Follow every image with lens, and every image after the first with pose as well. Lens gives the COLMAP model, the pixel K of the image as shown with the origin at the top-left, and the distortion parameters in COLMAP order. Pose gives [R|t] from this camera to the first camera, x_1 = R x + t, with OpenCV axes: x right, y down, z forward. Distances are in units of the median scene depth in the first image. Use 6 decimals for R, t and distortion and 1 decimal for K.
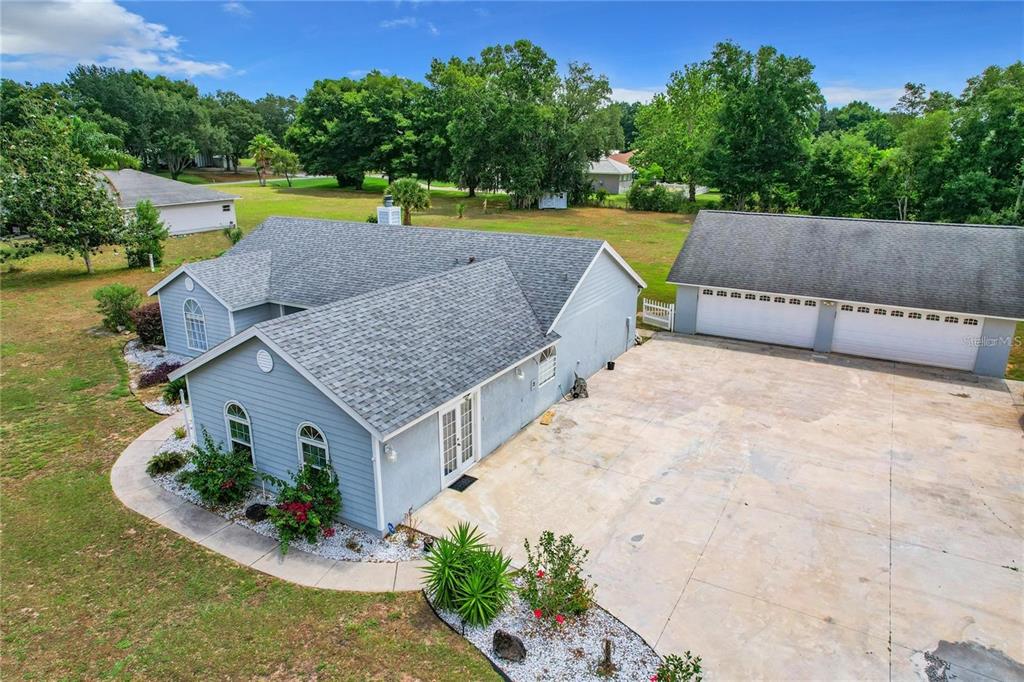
lens RADIAL K [[655.8, 0, 515.4], [0, 655.8, 342.5], [0, 0, 1]] dist [-0.026290, 0.004214]
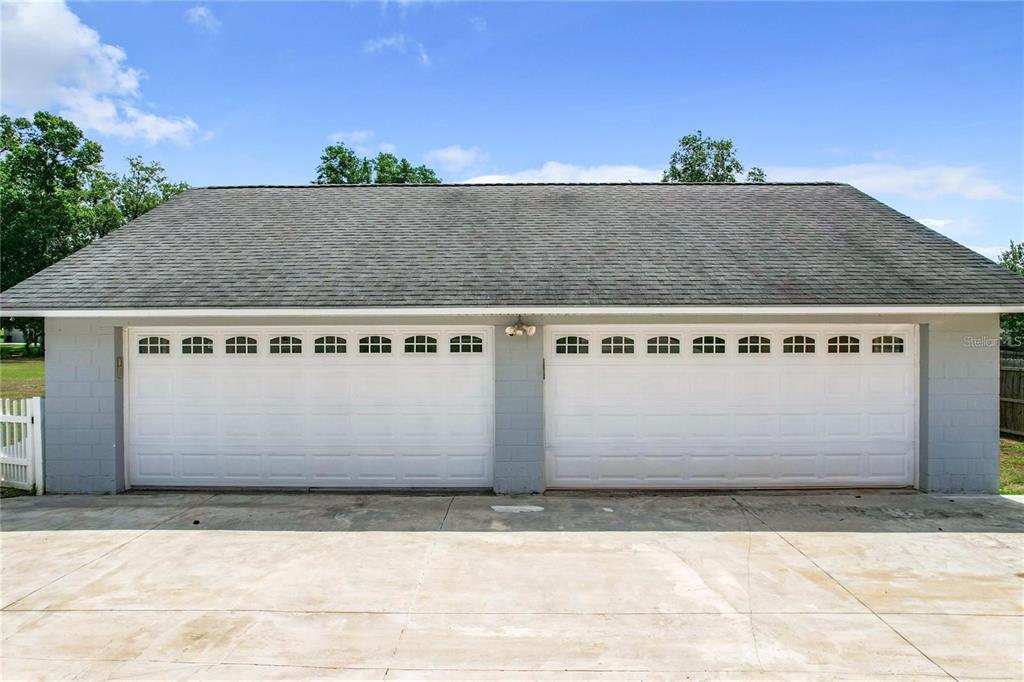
lens RADIAL K [[655.8, 0, 516.9], [0, 655.8, 344.7], [0, 0, 1]] dist [-0.026290, 0.004214]
pose [[0.873632, -0.013676, 0.486395, 0.310927], [0.144076, 0.962052, -0.231730, 0.018087], [-0.464768, 0.272524, 0.842449, 0.702992]]
